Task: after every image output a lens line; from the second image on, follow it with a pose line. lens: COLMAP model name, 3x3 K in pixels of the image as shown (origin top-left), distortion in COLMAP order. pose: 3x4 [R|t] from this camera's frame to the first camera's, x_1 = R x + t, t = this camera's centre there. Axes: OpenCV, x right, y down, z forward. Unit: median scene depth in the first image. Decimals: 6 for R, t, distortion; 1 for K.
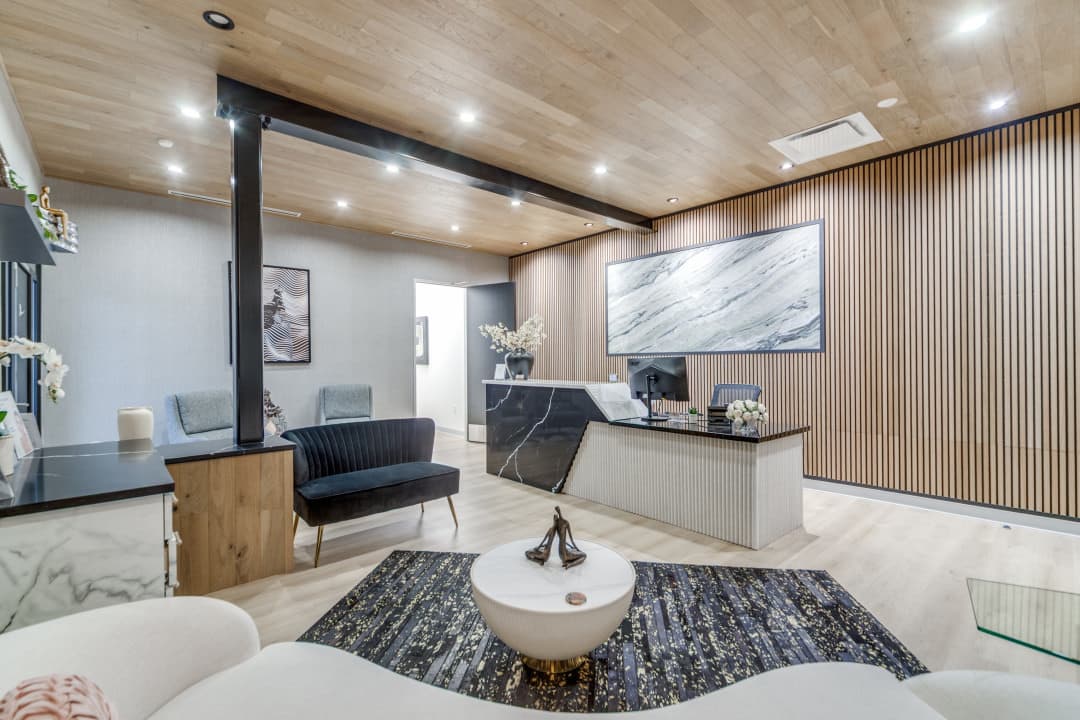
lens RADIAL K [[477.5, 0, 538.4], [0, 477.5, 359.8], [0, 0, 1]] dist [-0.003891, -0.000183]
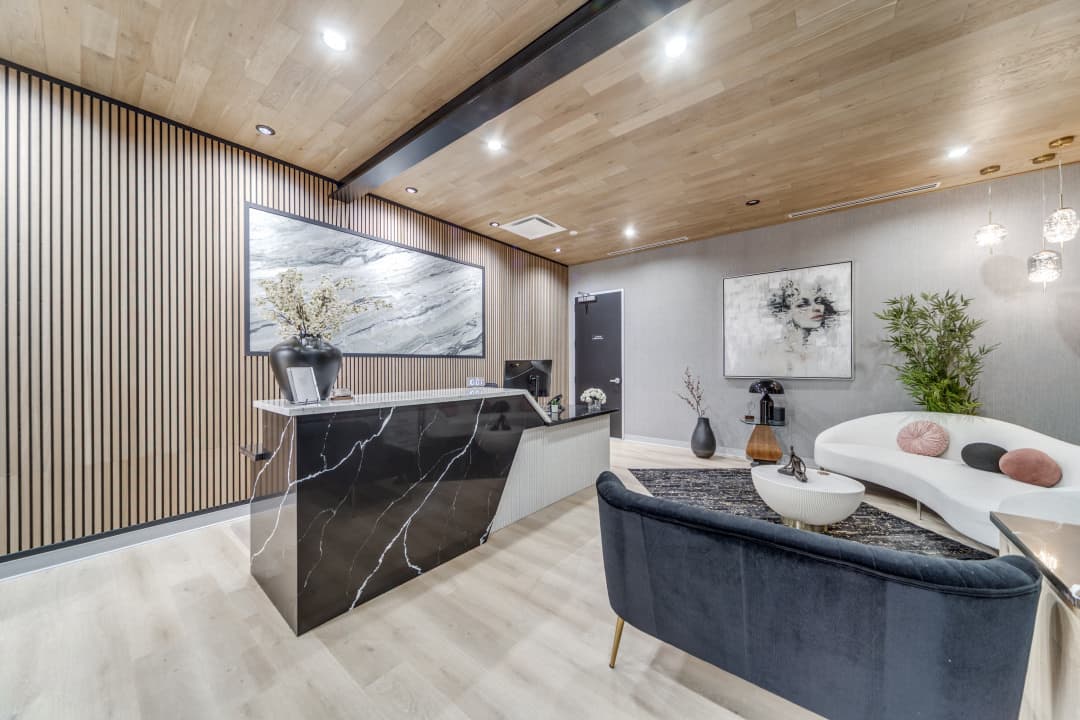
lens RADIAL K [[367.1, 0, 539.3], [0, 367.1, 363.1], [0, 0, 1]] dist [0.000906, -0.000005]
pose [[-0.160030, 0.009431, 0.987067, -0.483802], [-0.000517, 0.999953, -0.009638, 0.008694], [-0.987112, -0.002053, -0.160018, 0.908224]]
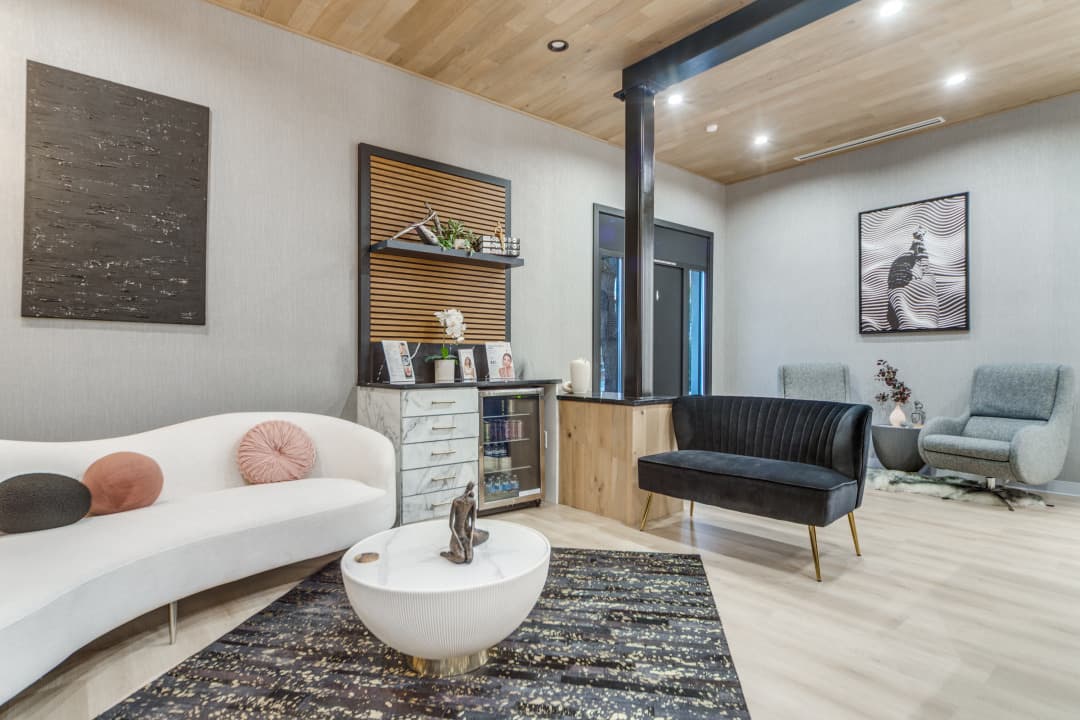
lens RADIAL K [[566.4, 0, 539.1], [0, 566.4, 360.6], [0, 0, 1]] dist [0.002296, 0.000284]
pose [[-0.039916, 0.012159, -0.999129, 0.408616], [0.001683, 0.999925, 0.012101, 0.045795], [0.999202, -0.001199, -0.039934, 0.502149]]
